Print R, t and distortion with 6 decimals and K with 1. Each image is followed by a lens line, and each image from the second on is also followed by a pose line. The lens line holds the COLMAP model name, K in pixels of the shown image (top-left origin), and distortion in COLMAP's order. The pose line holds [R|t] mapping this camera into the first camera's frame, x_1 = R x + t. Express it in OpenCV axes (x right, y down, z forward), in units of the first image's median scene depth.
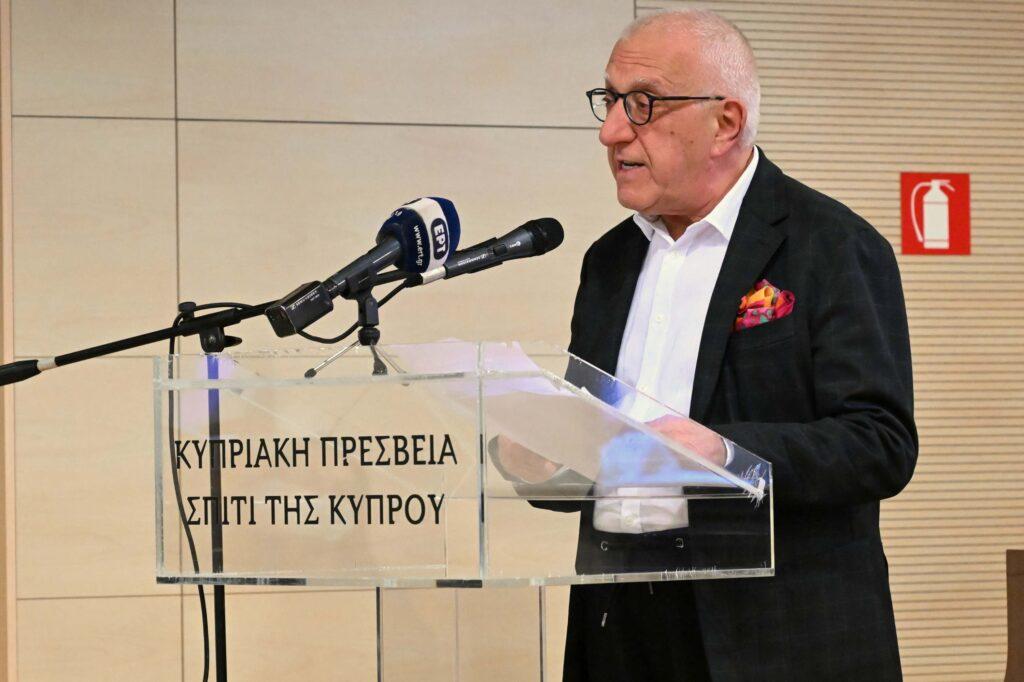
lens RADIAL K [[4804.5, 0, 512.0], [0, 4804.5, 341.0], [0, 0, 1]] dist [-0.097109, -6.842502]
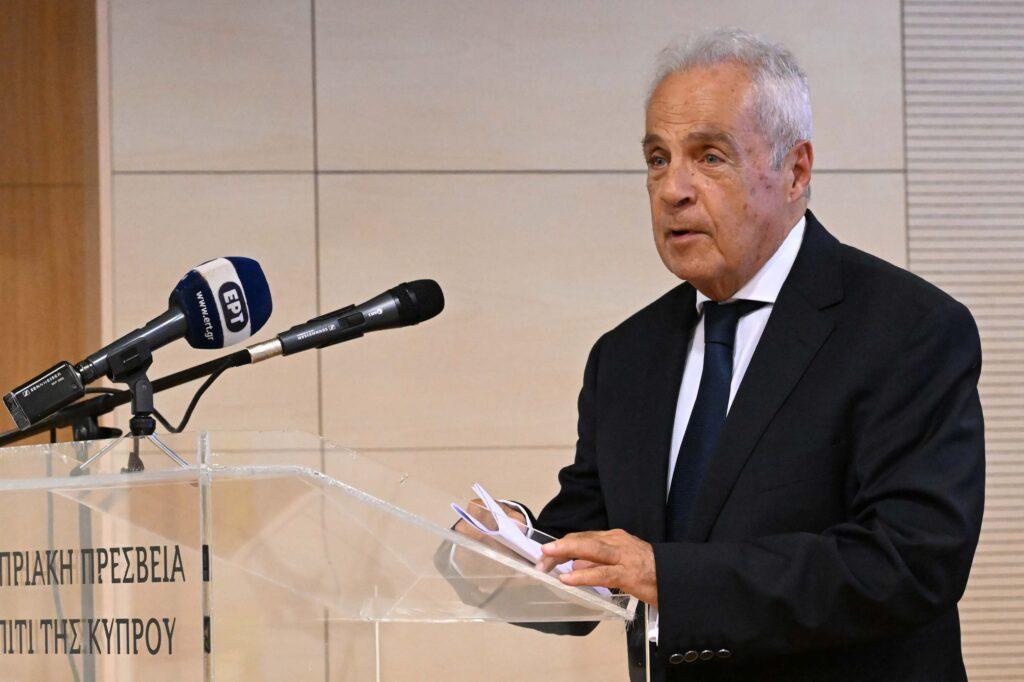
lens RADIAL K [[5238.7, 0, 512.0], [0, 5238.7, 341.0], [0, 0, 1]] dist [-0.658643, 29.647929]
pose [[0.968674, -0.015006, -0.247882, 0.253906], [0.010804, 0.999774, -0.018306, 0.001483], [0.248101, 0.015054, 0.968617, 0.145094]]
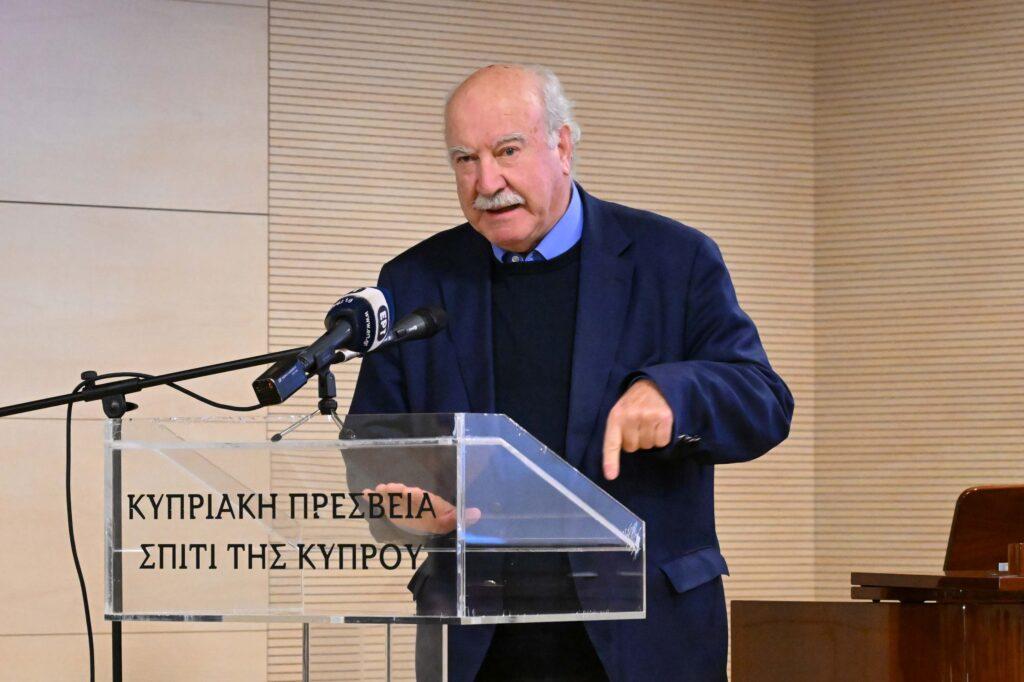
lens RADIAL K [[5238.7, 0, 512.0], [0, 5238.7, 341.0], [0, 0, 1]] dist [-0.658643, 29.647929]
pose [[0.967017, 0.022185, 0.253744, -0.304866], [-0.019234, 0.999716, -0.014103, 0.000154], [-0.253985, 0.008757, 0.967169, -0.224386]]
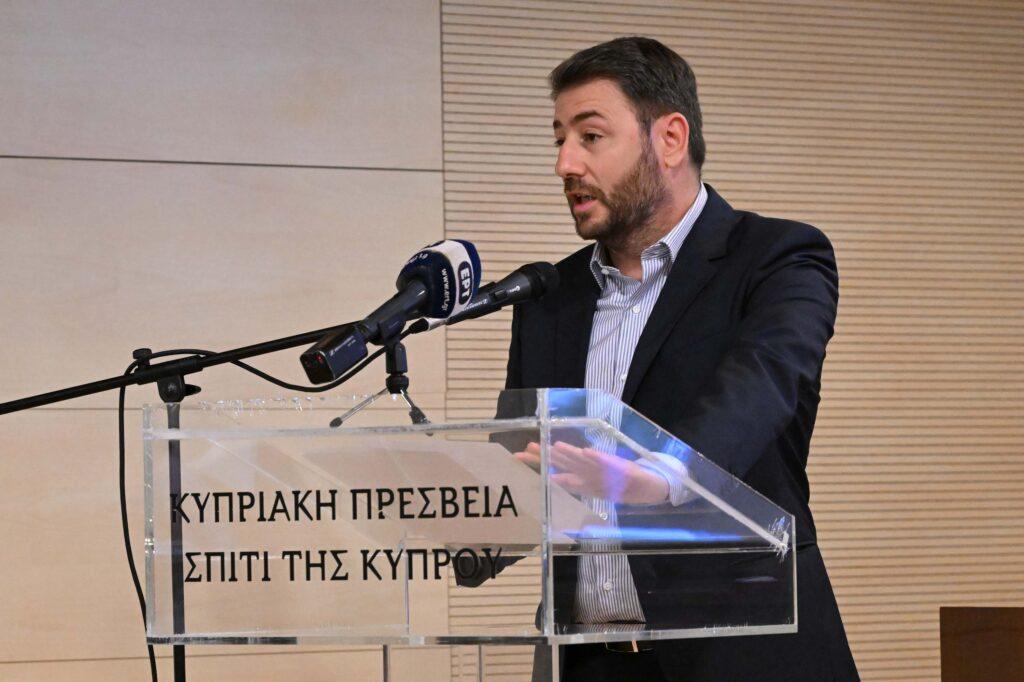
lens RADIAL K [[5238.7, 0, 512.0], [0, 5238.7, 341.0], [0, 0, 1]] dist [-0.658643, 29.647929]
pose [[0.987179, 0.003787, 0.159570, -0.173362], [-0.001732, 0.999914, -0.013018, 0.003975], [-0.159605, 0.012574, 0.987101, -0.034622]]
